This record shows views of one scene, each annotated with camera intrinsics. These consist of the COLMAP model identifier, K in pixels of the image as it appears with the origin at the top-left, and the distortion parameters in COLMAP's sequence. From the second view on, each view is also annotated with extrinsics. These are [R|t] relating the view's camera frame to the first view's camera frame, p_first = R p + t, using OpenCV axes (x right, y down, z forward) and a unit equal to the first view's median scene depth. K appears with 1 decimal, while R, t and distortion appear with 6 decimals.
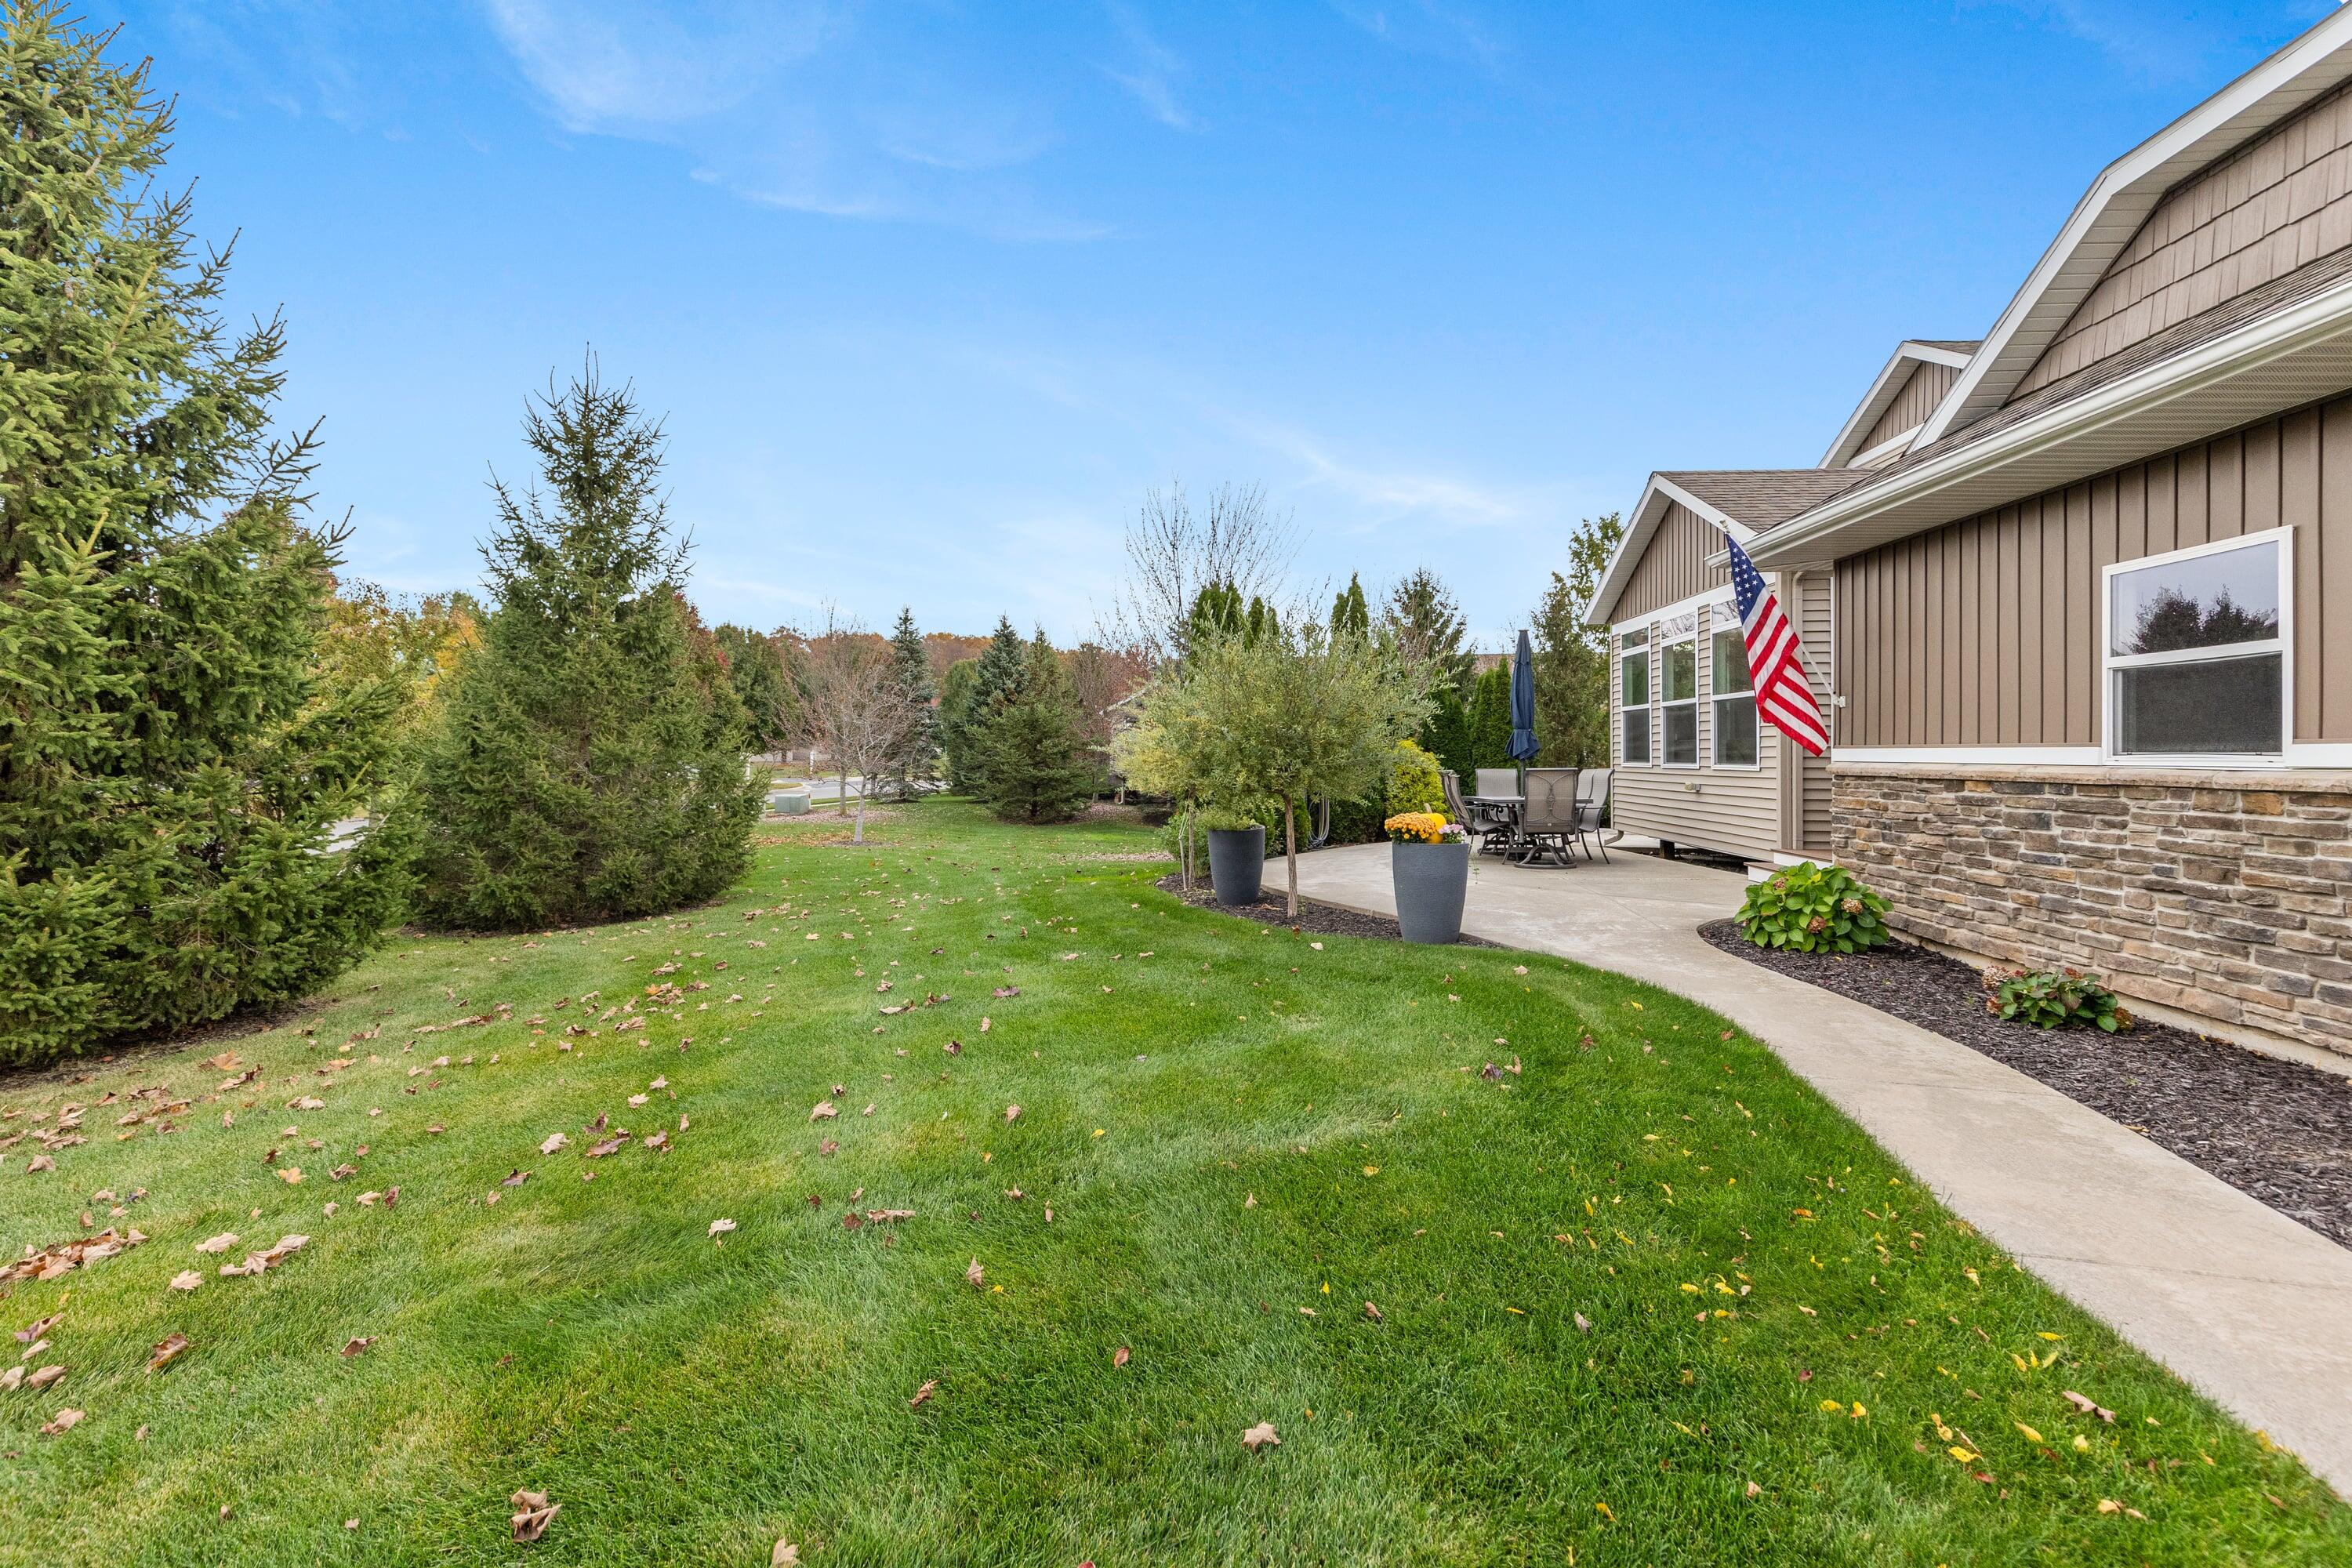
lens RADIAL K [[1101.4, 0, 1177.6], [0, 1101.4, 763.0], [0, 0, 1]] dist [-0.002519, -0.000945]
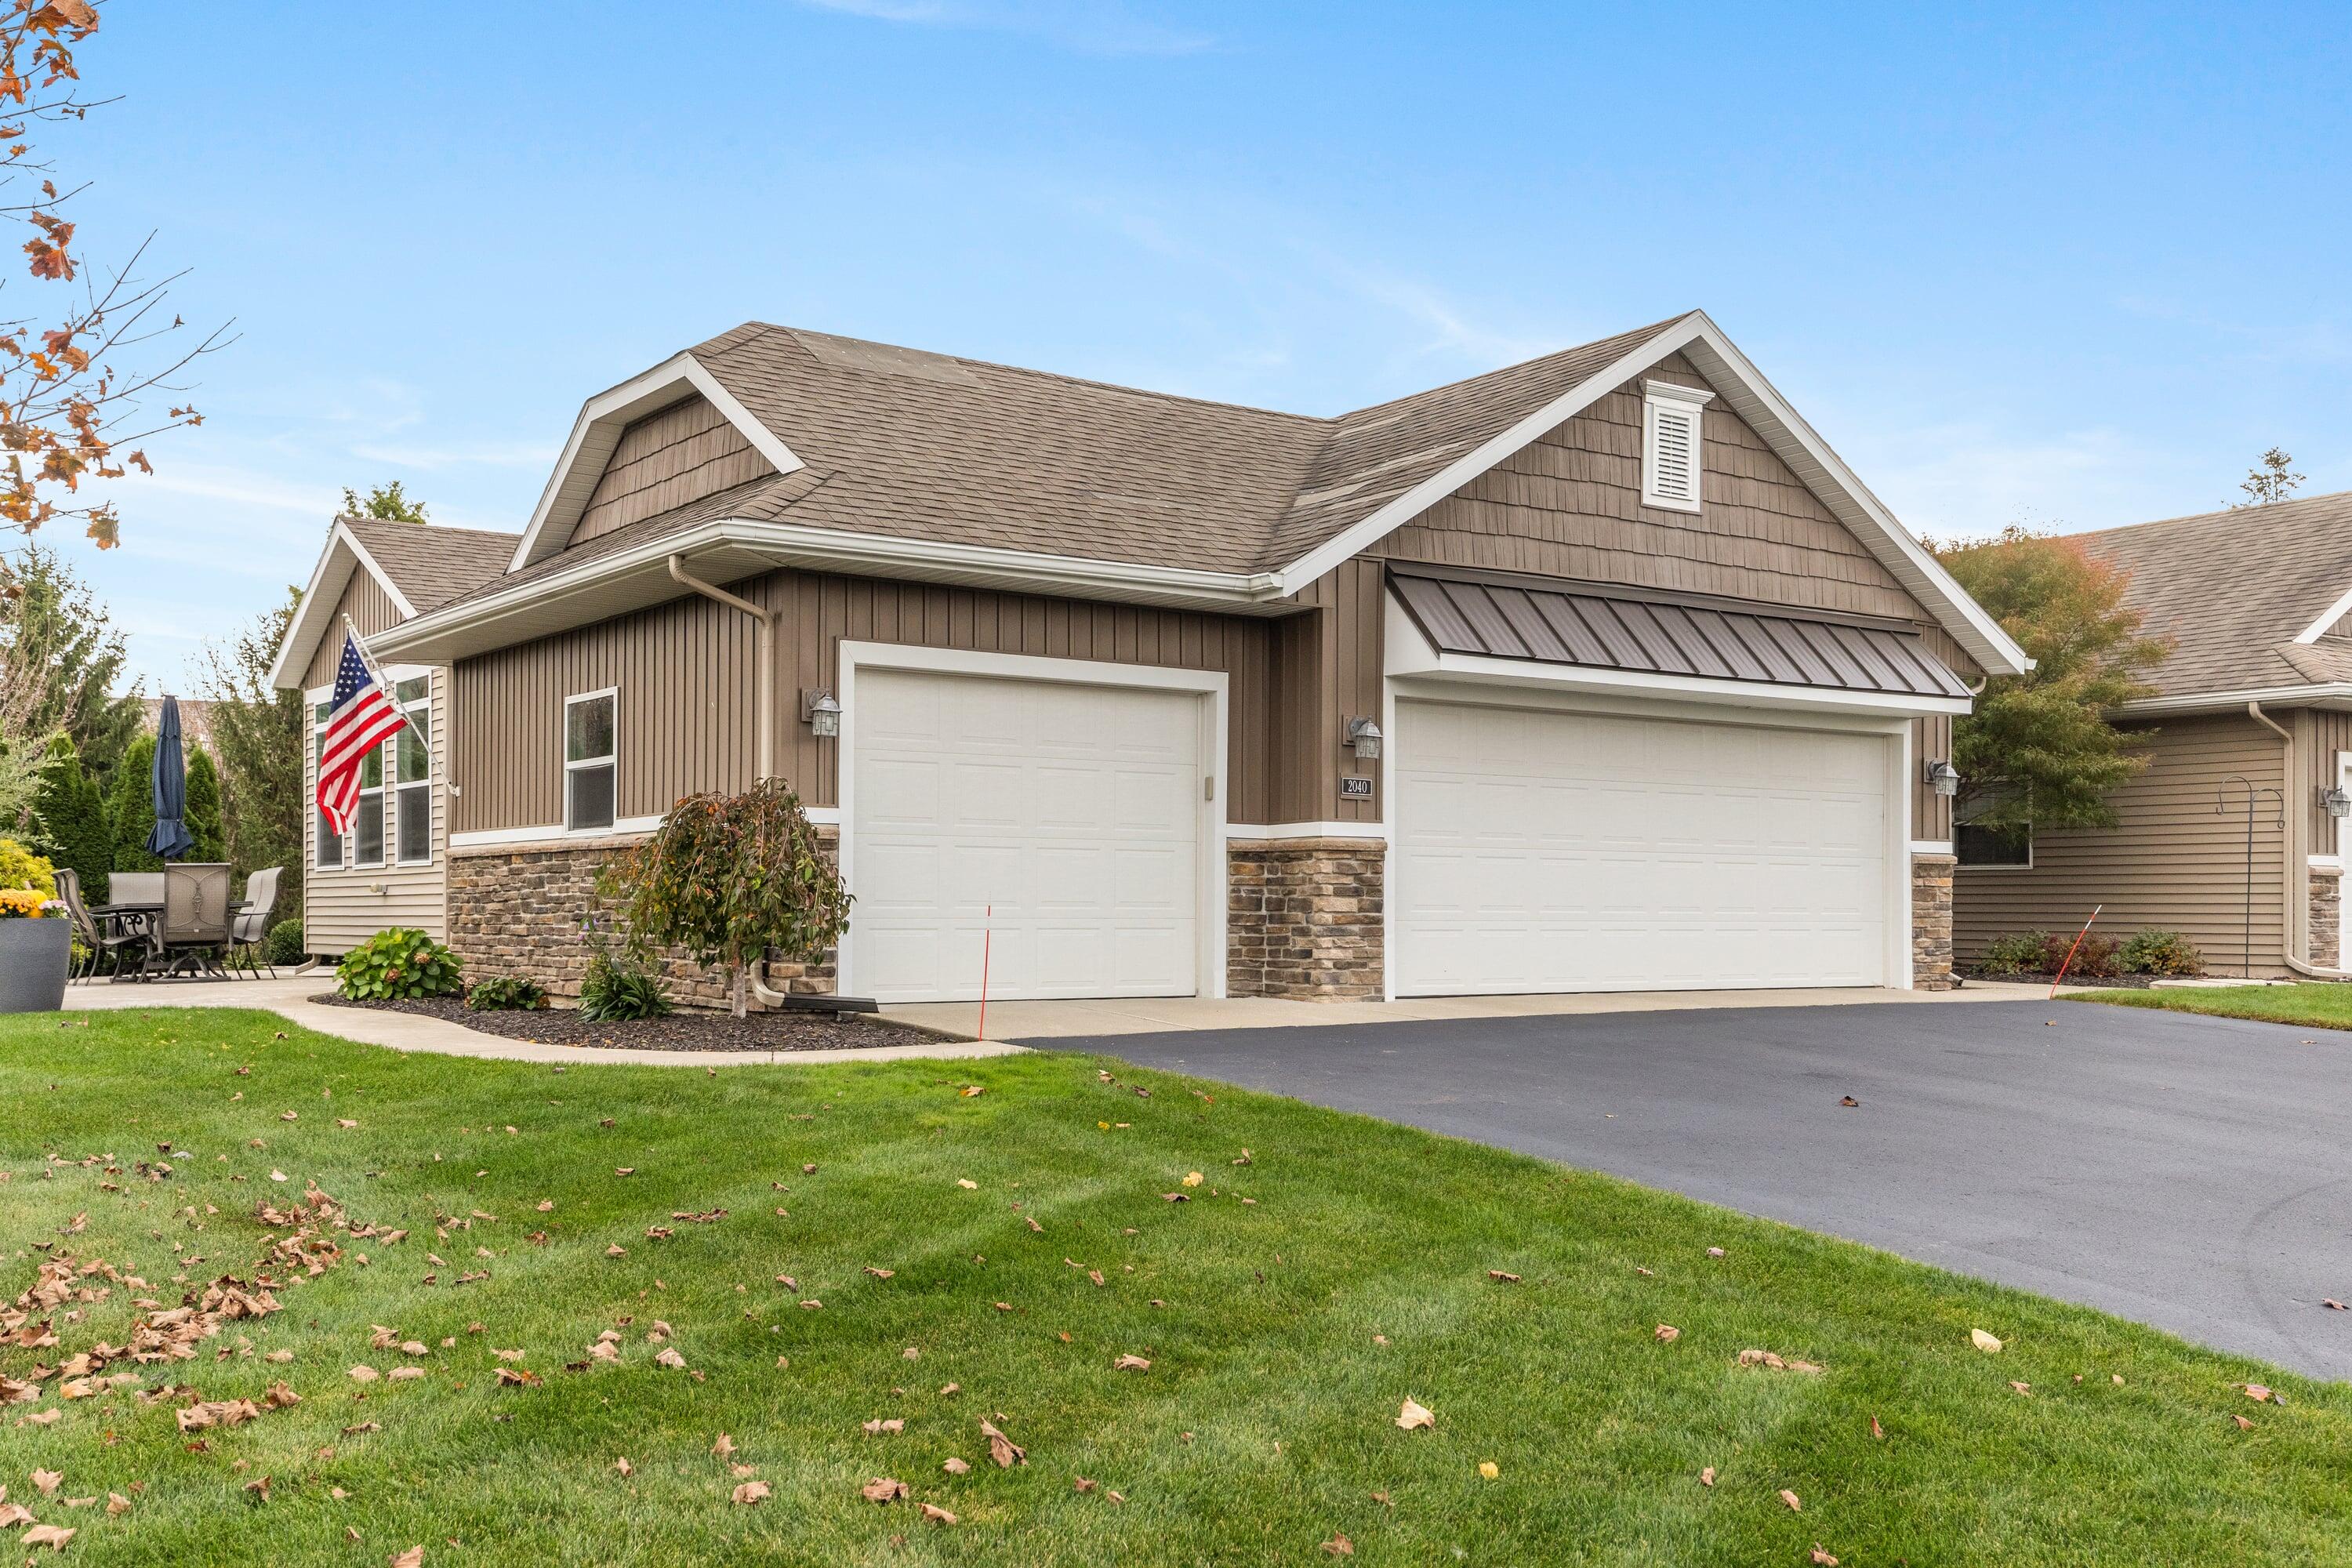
lens RADIAL K [[2339.3, 0, 1294.3], [0, 2339.3, 874.1], [0, 0, 1]] dist [0.042747, -0.008268]
pose [[0.762440, 0.005749, 0.647034, -0.321881], [0.009718, 0.999746, -0.020333, 0.096902], [-0.646986, 0.021790, 0.762190, -1.556080]]
